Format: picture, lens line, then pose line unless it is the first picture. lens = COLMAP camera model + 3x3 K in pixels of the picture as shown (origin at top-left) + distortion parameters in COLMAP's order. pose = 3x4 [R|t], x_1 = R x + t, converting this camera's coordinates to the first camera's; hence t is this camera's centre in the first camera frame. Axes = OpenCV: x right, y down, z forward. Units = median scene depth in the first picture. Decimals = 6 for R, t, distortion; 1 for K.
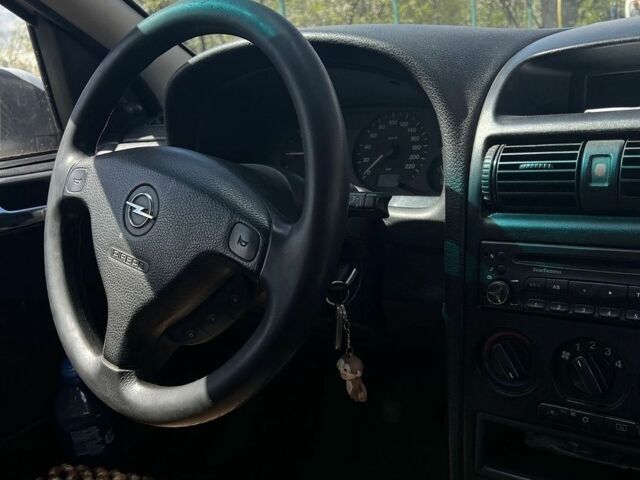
lens RADIAL K [[608.0, 0, 320.7], [0, 608.0, 242.3], [0, 0, 1]] dist [0.019243, 0.000000]
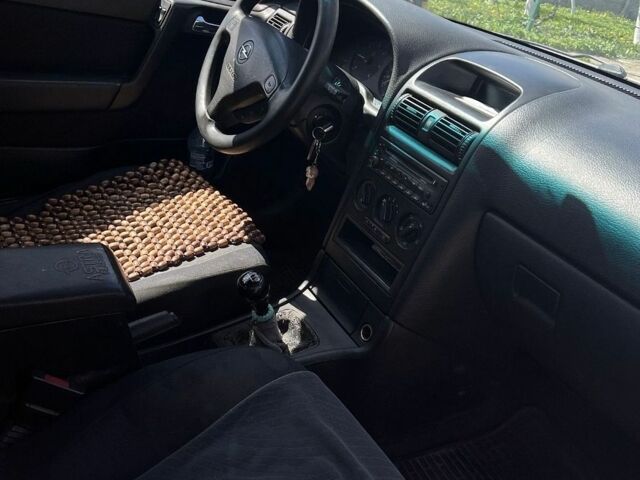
lens RADIAL K [[608.0, 0, 319.3], [0, 608.0, 238.6], [0, 0, 1]] dist [0.019243, 0.000000]
pose [[0.853560, 0.470567, -0.223612, 0.691796], [-0.415614, 0.873820, 0.252397, -0.126345], [0.314166, -0.122499, 0.941432, -0.974380]]
